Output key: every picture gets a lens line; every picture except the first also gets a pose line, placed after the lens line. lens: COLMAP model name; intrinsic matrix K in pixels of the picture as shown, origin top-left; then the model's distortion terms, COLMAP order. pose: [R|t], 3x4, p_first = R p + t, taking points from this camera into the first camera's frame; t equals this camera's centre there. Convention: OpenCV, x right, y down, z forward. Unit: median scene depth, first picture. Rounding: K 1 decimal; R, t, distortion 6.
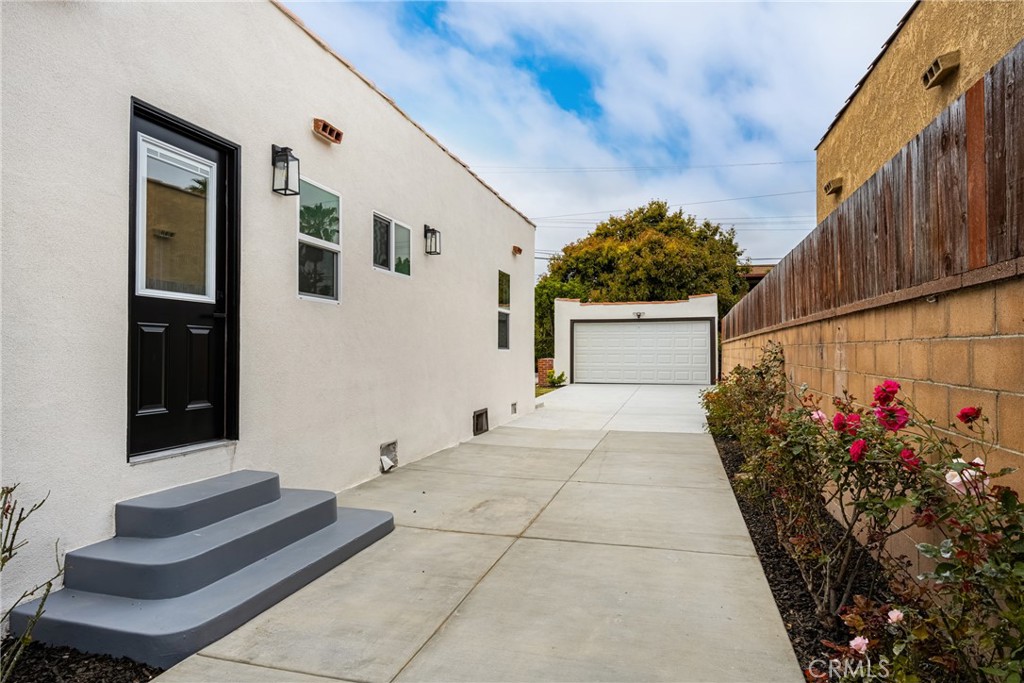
lens RADIAL K [[612.4, 0, 512.0], [0, 612.4, 341.5], [0, 0, 1]] dist [-0.094055, -0.000180]
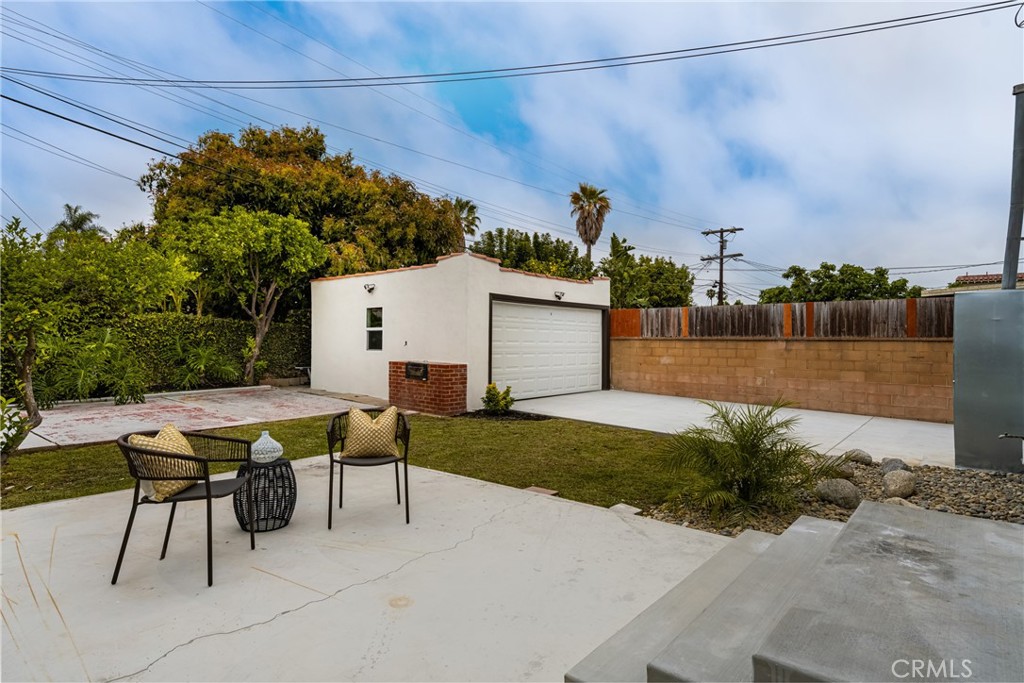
lens RADIAL K [[544.3, 0, 512.0], [0, 544.3, 341.5], [0, 0, 1]] dist [0.035229, 0.000215]
pose [[0.409079, 0.005221, 0.912484, -0.300403], [-0.029014, 0.999552, 0.007288, 0.003960], [-0.912038, -0.029456, 0.409047, 0.640521]]
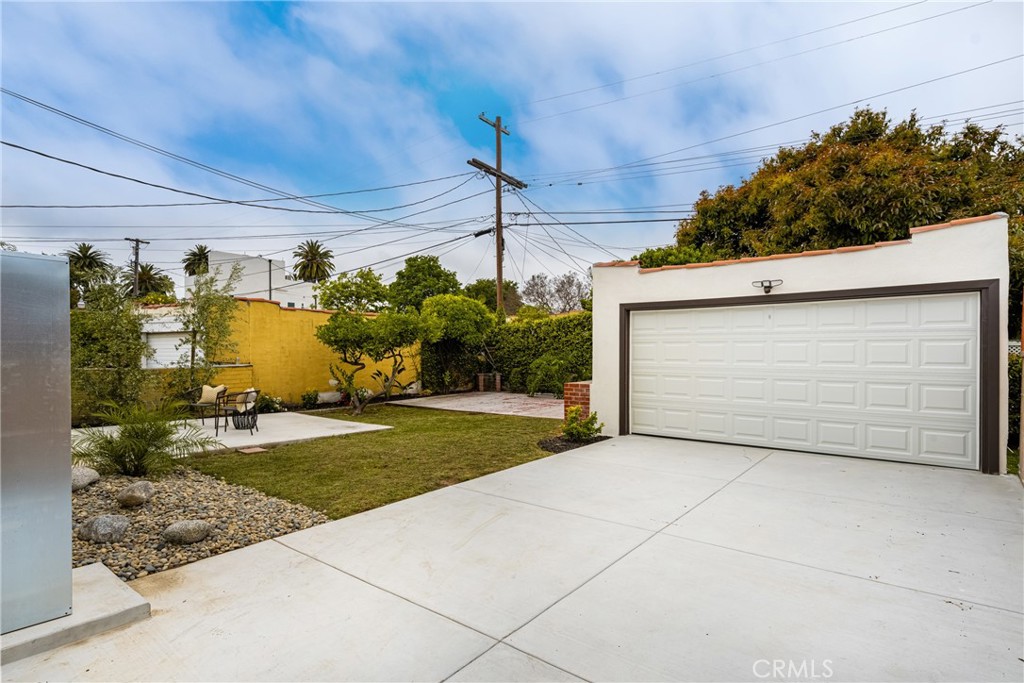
lens RADIAL K [[522.6, 0, 536.0], [0, 522.6, 357.6], [0, 0, 1]] dist [0.004494, 0.000370]
pose [[0.931626, 0.005608, -0.363376, 0.153065], [0.003705, 0.999682, 0.024925, -0.002934], [0.363400, -0.024567, 0.931309, 0.483958]]
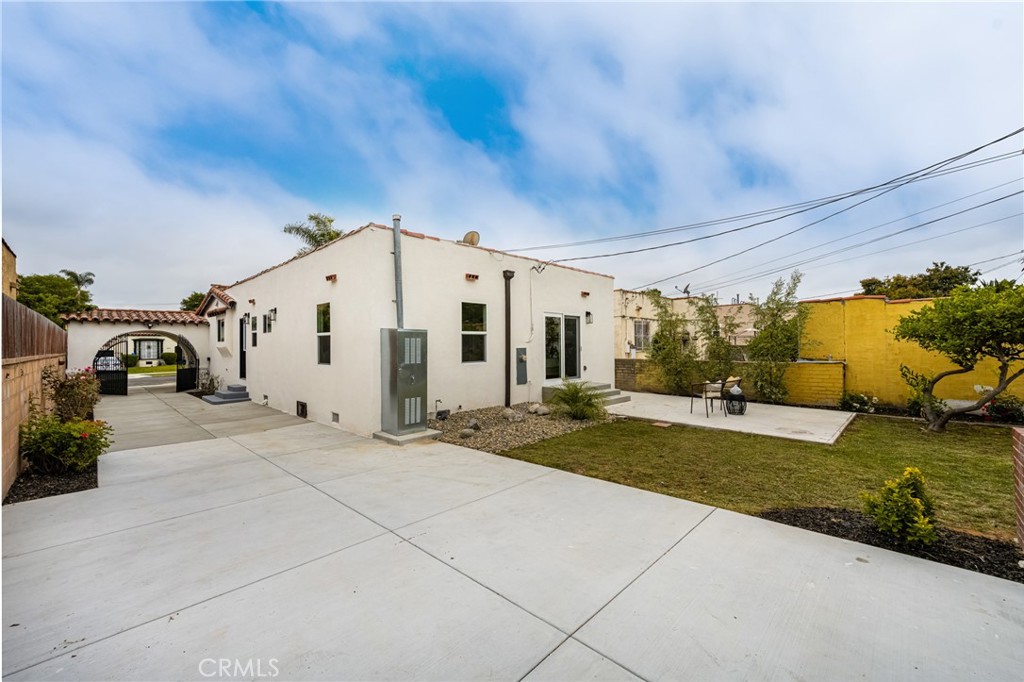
lens RADIAL K [[402.6, 0, 505.9], [0, 402.6, 346.7], [0, 0, 1]] dist [0.015895, 0.000020]
pose [[-0.482272, 0.004527, -0.876010, 0.234230], [0.025024, 0.999650, -0.008610, -0.004546], [0.875664, -0.026074, -0.482216, 0.763636]]
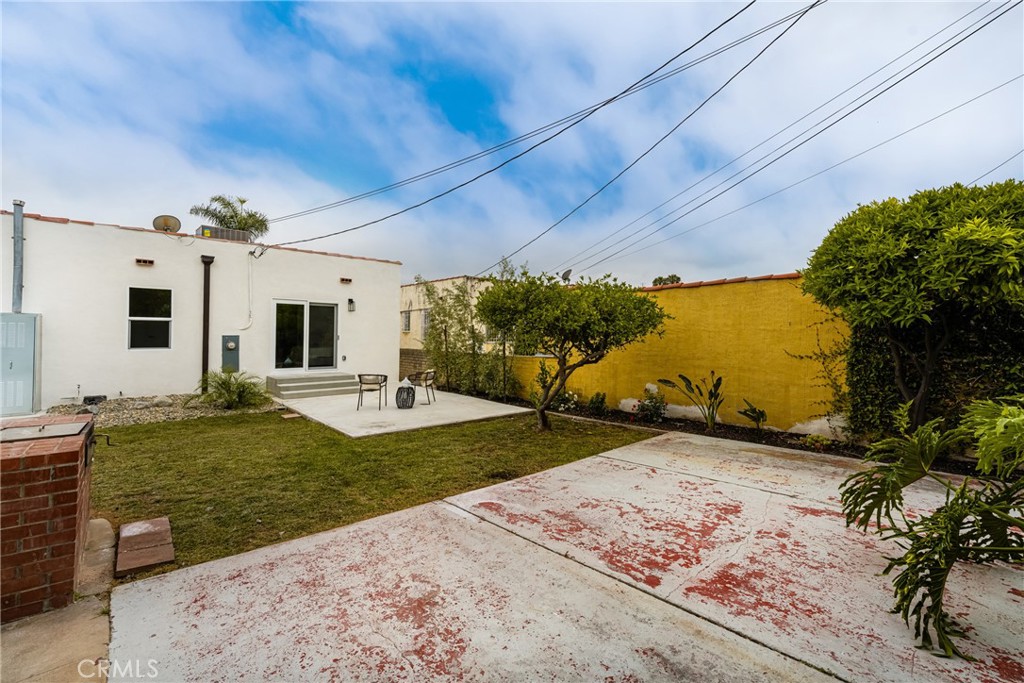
lens RADIAL K [[438.8, 0, 504.3], [0, 438.8, 328.7], [0, 0, 1]] dist [0.013484, -0.000216]
pose [[-0.544759, -0.021009, -0.838330, 0.082637], [0.006137, 0.999559, -0.029038, 0.001426], [0.838570, -0.020964, -0.544390, 1.048327]]
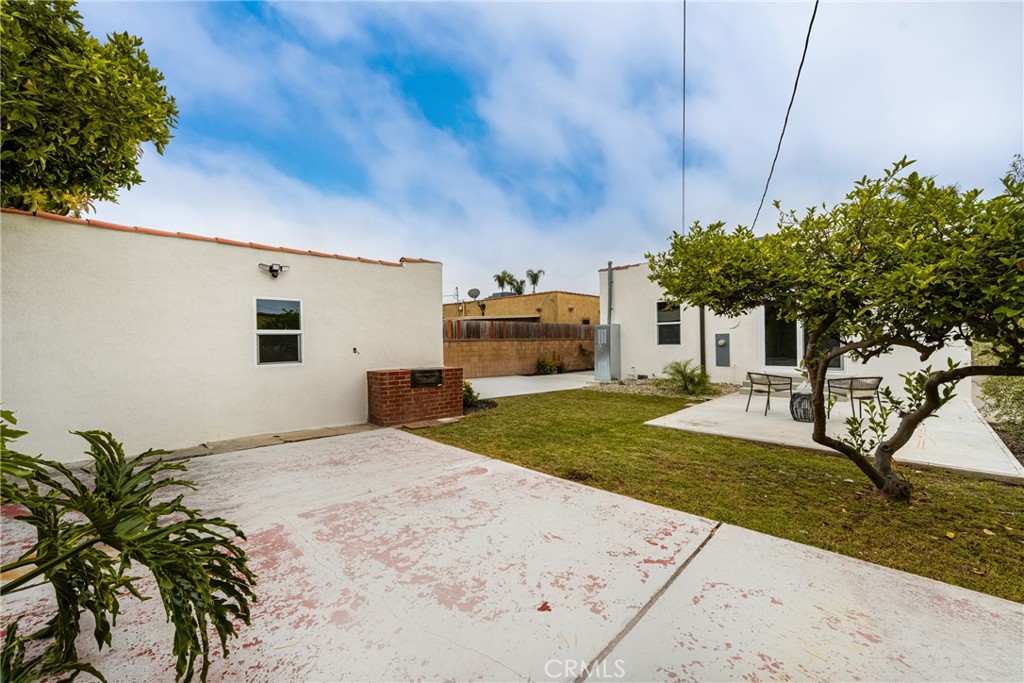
lens RADIAL K [[399.7, 0, 512.0], [0, 399.7, 341.5], [0, 0, 1]] dist [0.014808, 0.000003]
pose [[-0.881393, 0.008591, 0.472305, -0.144625], [0.001078, 0.999869, -0.016176, 0.009656], [-0.472382, -0.013748, -0.881287, 1.097968]]
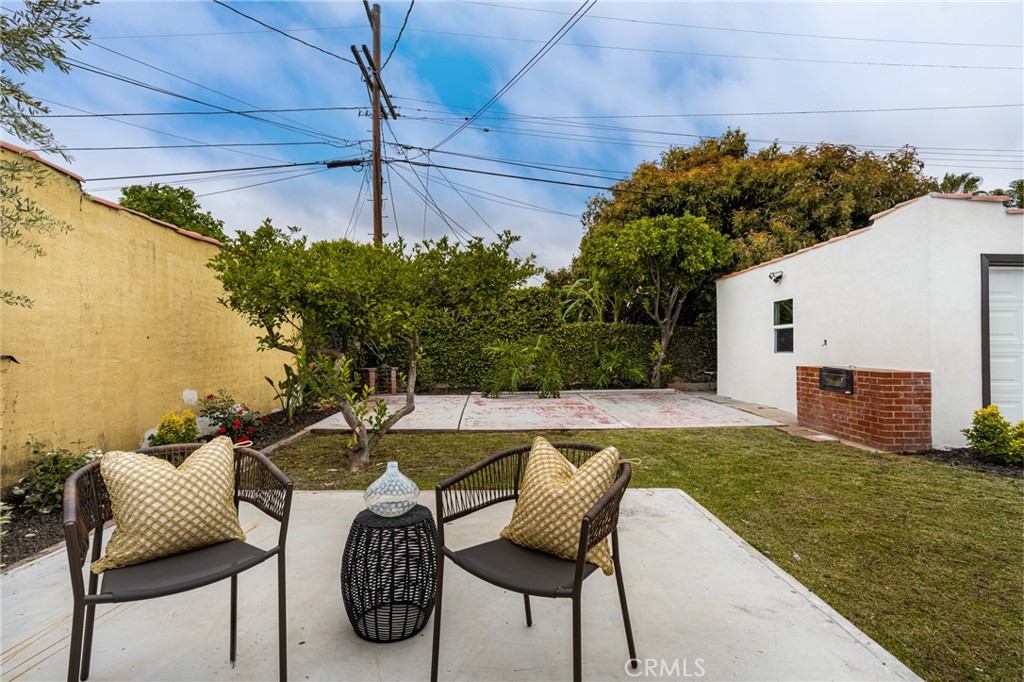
lens RADIAL K [[466.3, 0, 513.6], [0, 466.3, 344.4], [0, 0, 1]] dist [0.011702, -0.000751]
pose [[0.956478, 0.002511, 0.291793, -0.192869], [-0.004995, 0.999957, 0.007769, 0.011185], [-0.291761, -0.008888, 0.956450, 0.684182]]
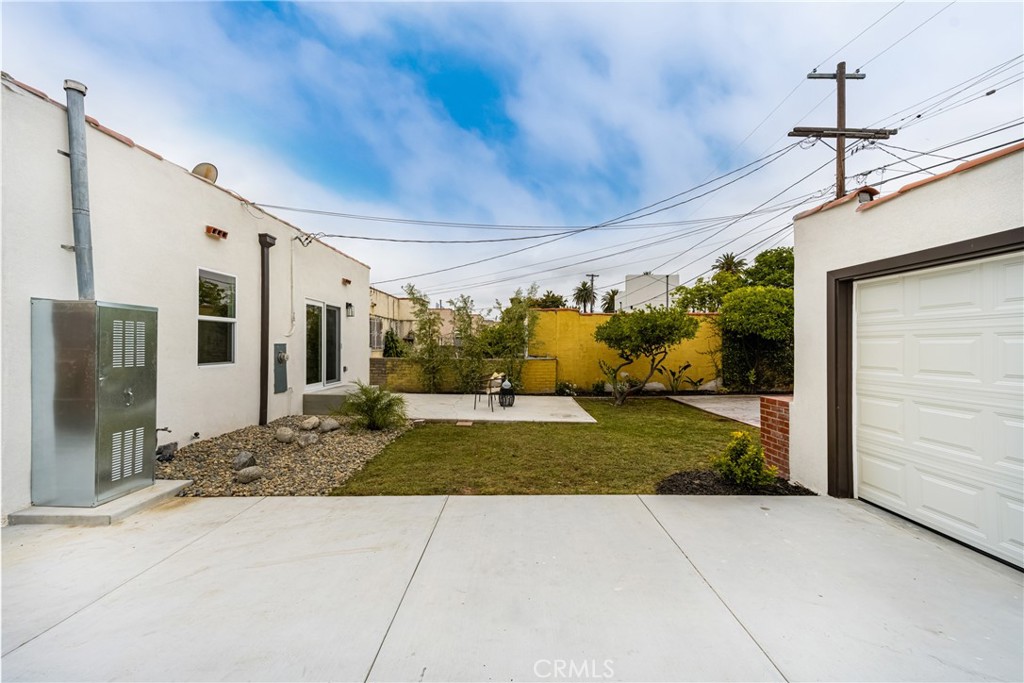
lens RADIAL K [[404.6, 0, 501.5], [0, 404.6, 346.7], [0, 0, 1]] dist [0.013146, -0.000185]
pose [[0.242530, 0.002147, -0.970142, 0.203566], [0.014727, 0.999874, 0.005894, -0.003391], [0.970032, -0.015717, 0.242468, 0.664991]]
